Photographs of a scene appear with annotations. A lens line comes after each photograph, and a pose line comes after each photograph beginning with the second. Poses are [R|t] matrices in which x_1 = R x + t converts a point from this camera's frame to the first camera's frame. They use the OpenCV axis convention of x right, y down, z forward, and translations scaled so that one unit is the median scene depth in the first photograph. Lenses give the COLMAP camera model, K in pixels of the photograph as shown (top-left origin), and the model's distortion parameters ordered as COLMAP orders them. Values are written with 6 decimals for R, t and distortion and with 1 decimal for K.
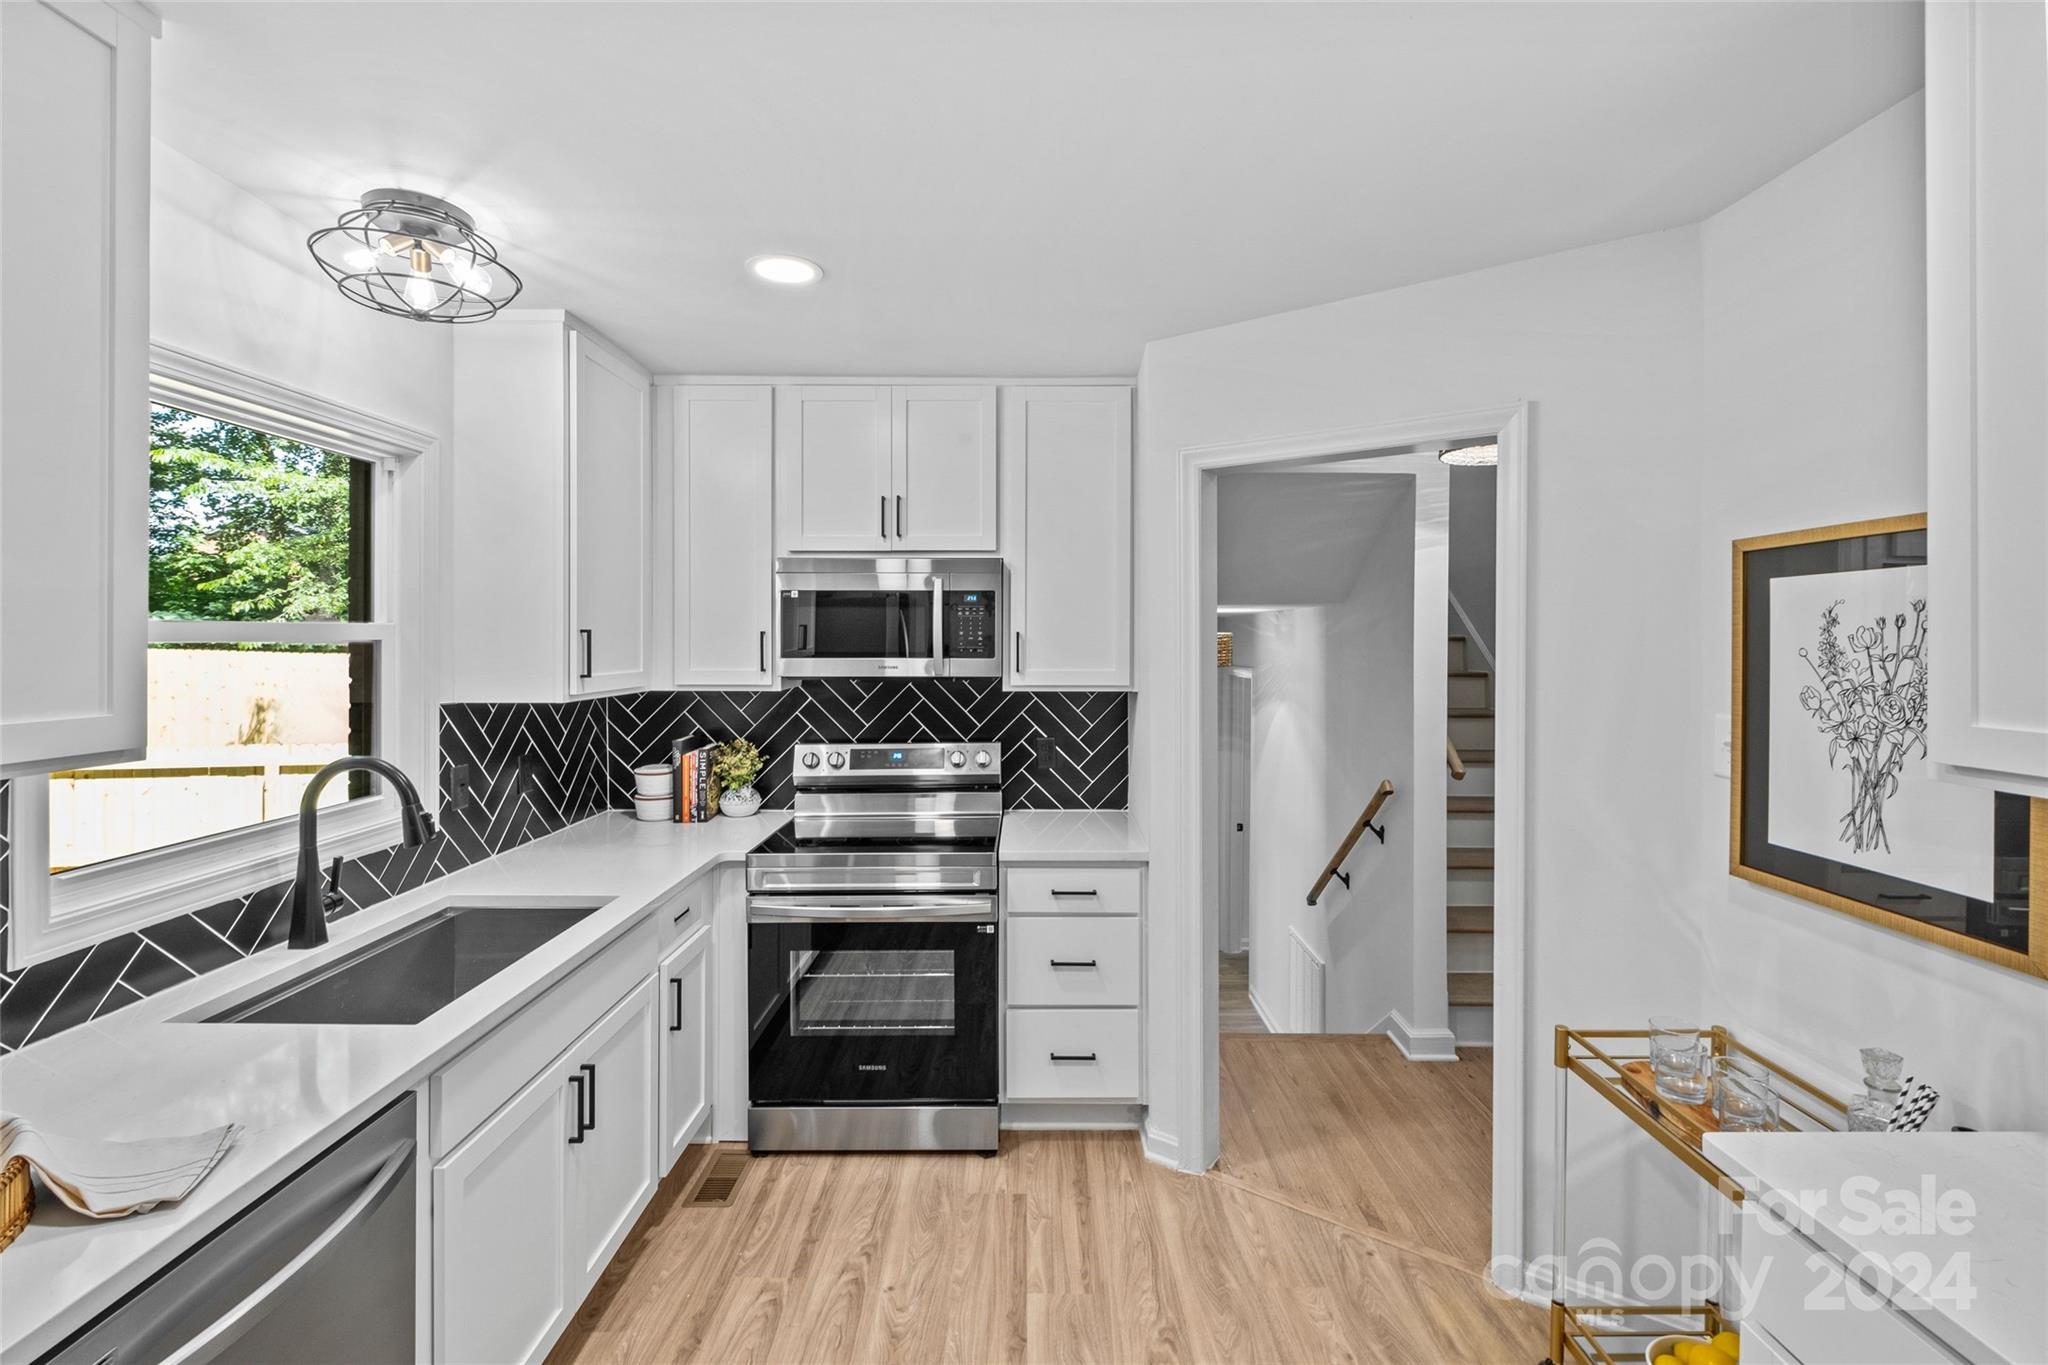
lens RADIAL K [[889.6, 0, 1006.8], [0, 889.6, 638.0], [0, 0, 1]] dist [0.002708, -0.003844]
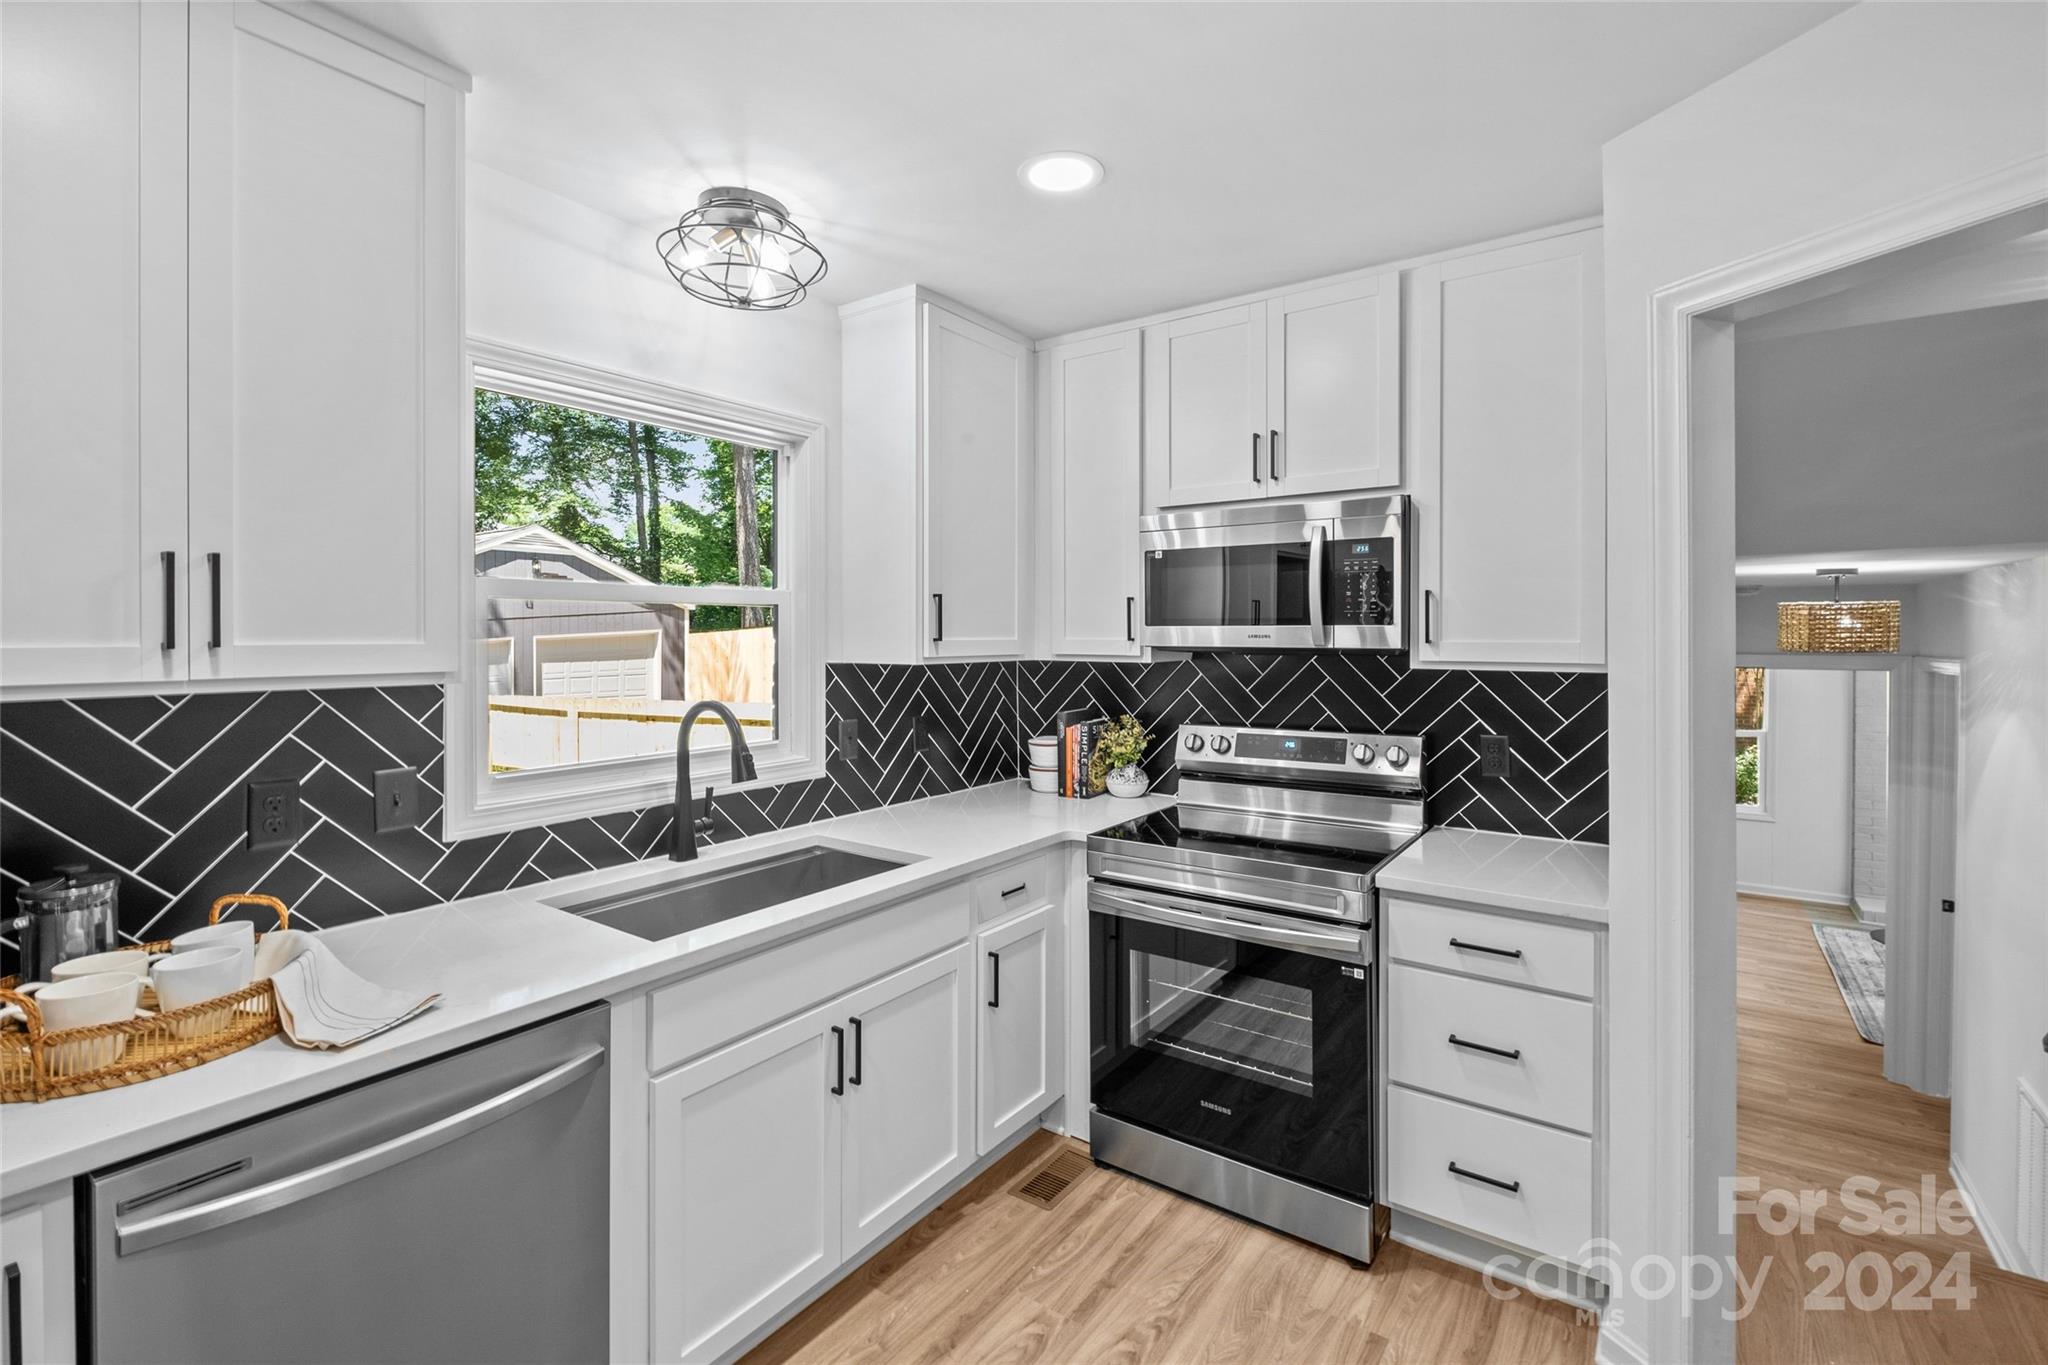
lens RADIAL K [[889.6, 0, 1026.6], [0, 889.6, 634.9], [0, 0, 1]] dist [0.002708, -0.003844]
pose [[0.824821, 0.001675, -0.565391, 0.178632], [-0.000241, 0.999997, 0.002612, 0.032701], [0.565394, -0.002018, 0.824819, 0.204536]]
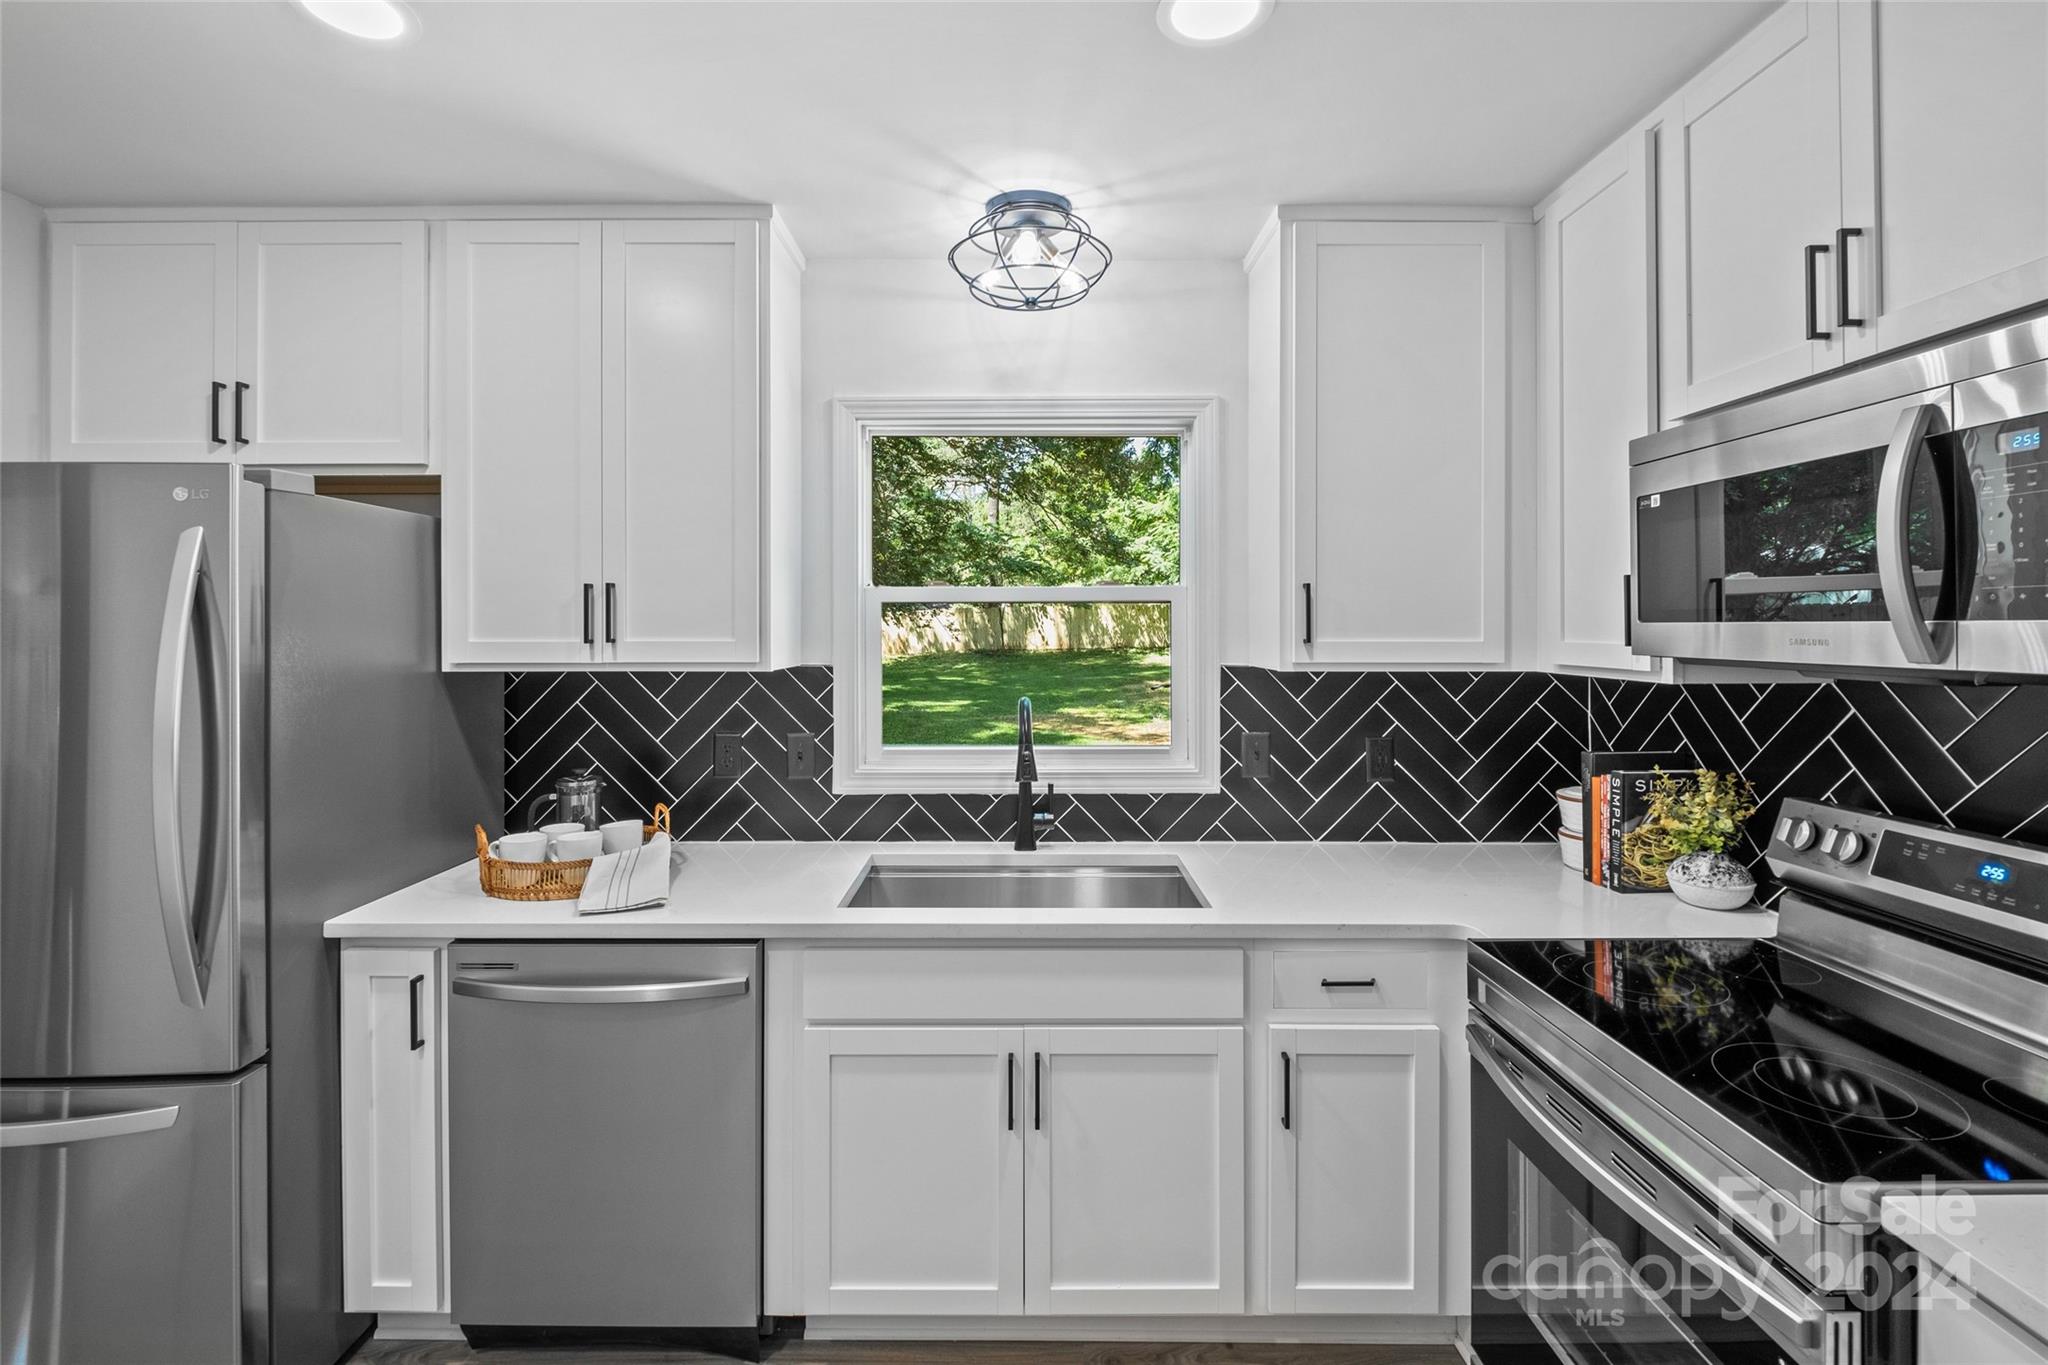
lens RADIAL K [[889.6, 0, 1022.7], [0, 889.6, 625.0], [0, 0, 1]] dist [0.002708, -0.003844]
pose [[0.030037, -0.002531, -0.999546, 0.312870], [0.000260, 0.999997, -0.002524, 0.028543], [0.999549, -0.000184, 0.030037, 0.679544]]
